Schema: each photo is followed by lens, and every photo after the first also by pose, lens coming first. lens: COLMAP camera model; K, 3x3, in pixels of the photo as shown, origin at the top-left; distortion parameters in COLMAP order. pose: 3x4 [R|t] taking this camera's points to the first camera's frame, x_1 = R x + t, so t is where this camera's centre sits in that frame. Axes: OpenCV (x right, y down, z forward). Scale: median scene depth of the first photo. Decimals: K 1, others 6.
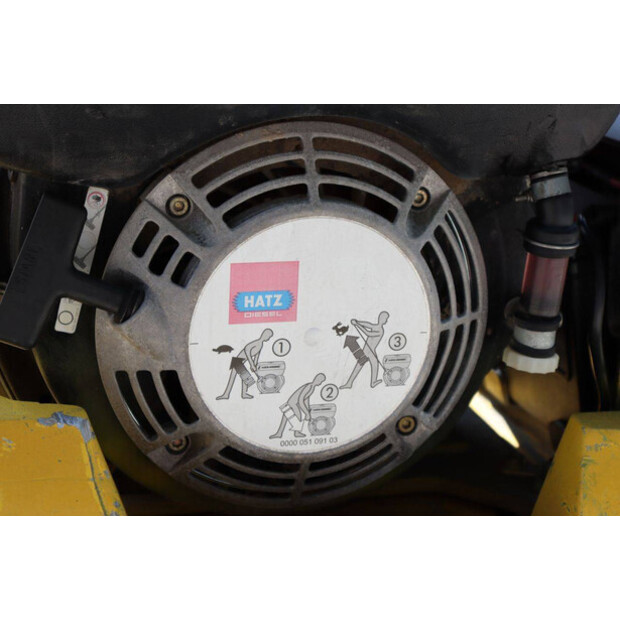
lens RADIAL K [[1389.4, 0, 310.0], [0, 1389.4, 310.0], [0, 0, 1]] dist [0.348420, 0.714258]
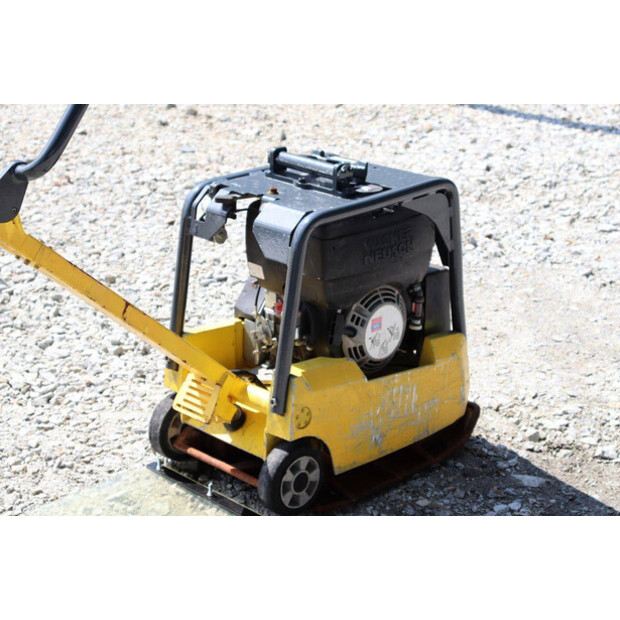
lens RADIAL K [[1423.3, 0, 310.0], [0, 1423.3, 310.0], [0, 0, 1]] dist [0.376713, 0.840488]
pose [[0.867802, -0.194626, 0.457210, -2.292538], [0.172221, 0.980877, 0.090660, -0.507561], [-0.466112, 0.000066, 0.884726, -2.954316]]
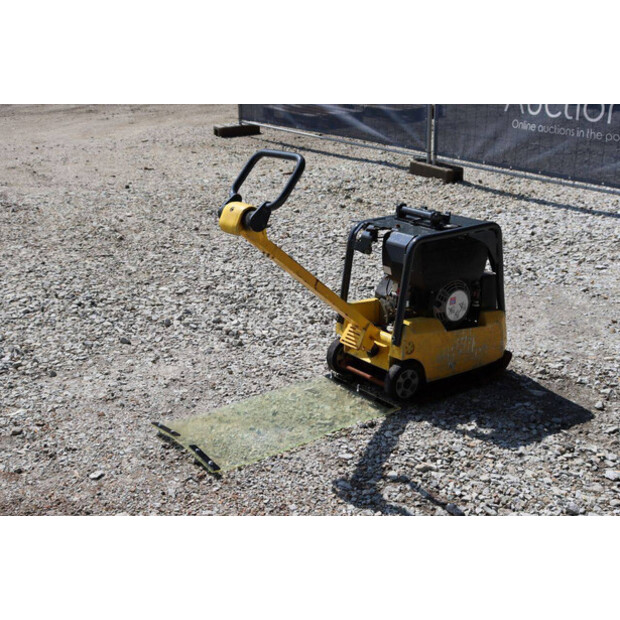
lens RADIAL K [[912.1, 0, 313.0], [0, 912.1, 318.1], [0, 0, 1]] dist [0.075831, 0.138341]
pose [[0.926843, -0.152346, 0.343151, -2.616741], [0.147519, 0.988238, 0.040292, -0.247935], [-0.345253, 0.013277, 0.938416, -3.710405]]
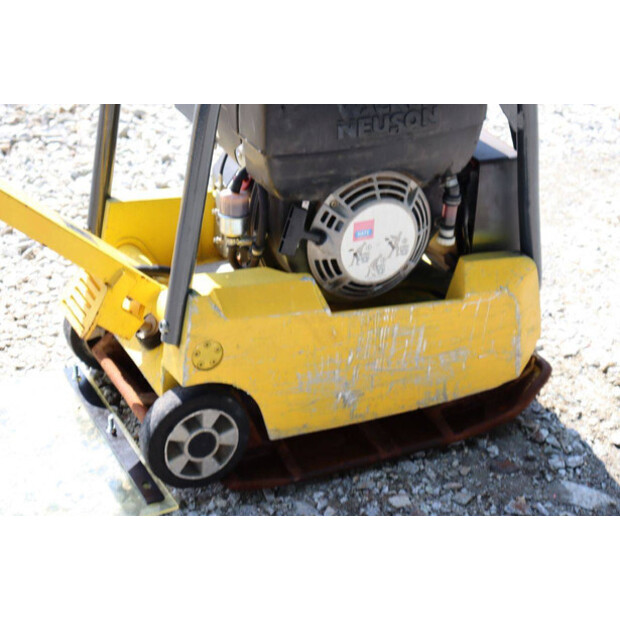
lens RADIAL K [[1463.9, 0, 310.0], [0, 1463.9, 310.0], [0, 0, 1]] dist [0.405080, 0.626006]
pose [[0.983100, -0.094714, 0.156662, -0.646902], [0.065481, 0.981075, 0.182219, -0.420769], [-0.170956, -0.168881, 0.970697, -2.044123]]
